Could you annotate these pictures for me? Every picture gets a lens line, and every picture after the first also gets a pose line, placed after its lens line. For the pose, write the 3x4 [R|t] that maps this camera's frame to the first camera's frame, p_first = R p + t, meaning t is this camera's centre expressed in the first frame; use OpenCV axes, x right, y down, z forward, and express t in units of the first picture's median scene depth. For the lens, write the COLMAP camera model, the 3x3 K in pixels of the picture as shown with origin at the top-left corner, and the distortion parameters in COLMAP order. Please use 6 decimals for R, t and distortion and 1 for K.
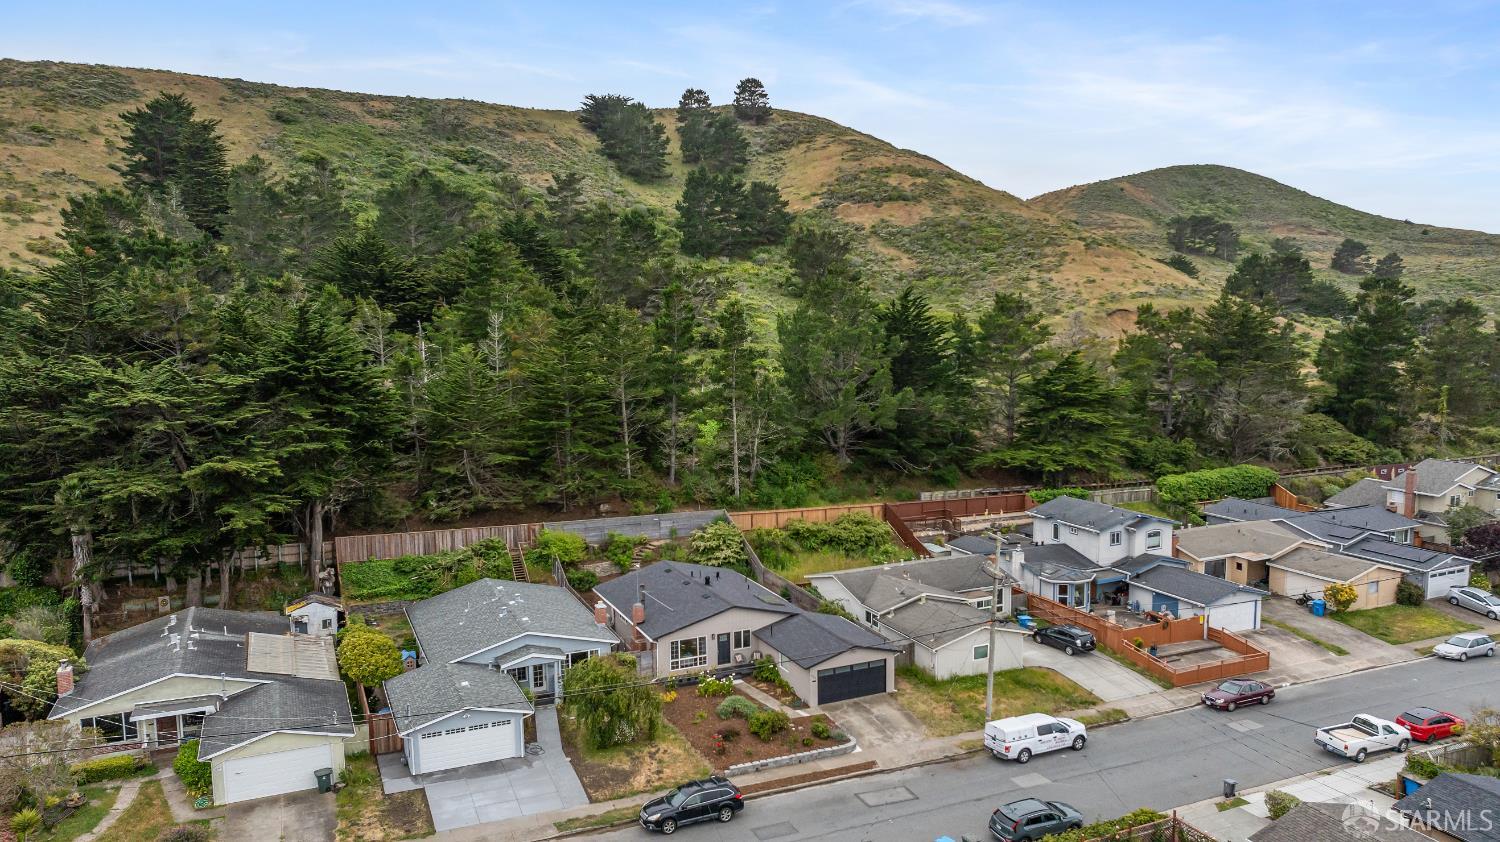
lens RADIAL K [[1058.2, 0, 750.0], [0, 1058.2, 421.0], [0, 0, 1]] dist [-0.017123, 0.000808]
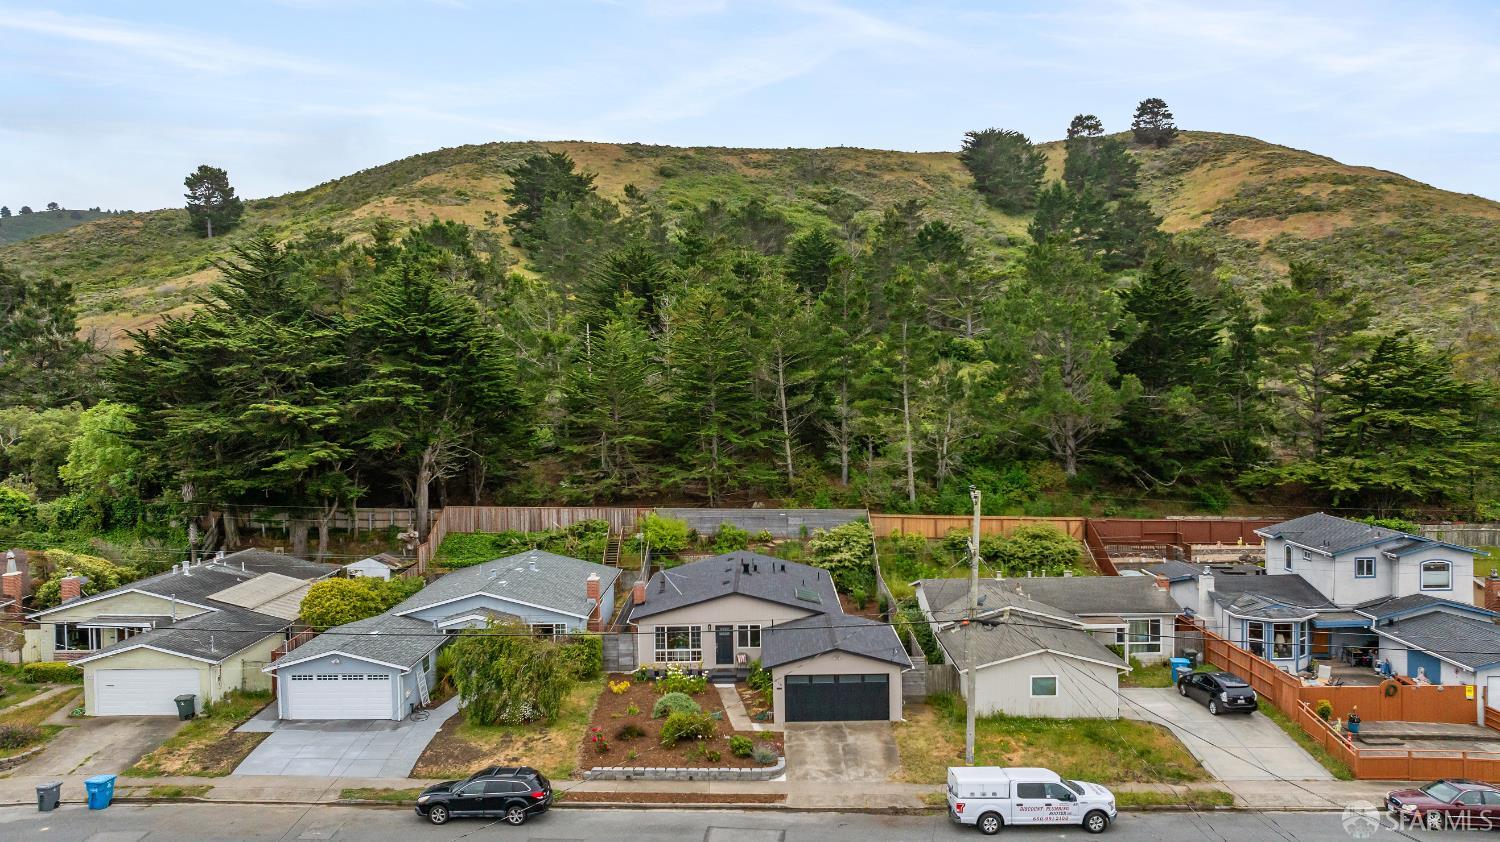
lens RADIAL K [[1058.2, 0, 750.0], [0, 1058.2, 421.0], [0, 0, 1]] dist [-0.017123, 0.000808]
pose [[0.906313, 0.014653, -0.422354, 0.265583], [-0.043877, 0.997260, -0.059555, 0.073014], [0.420324, 0.072507, 0.904473, 0.208555]]
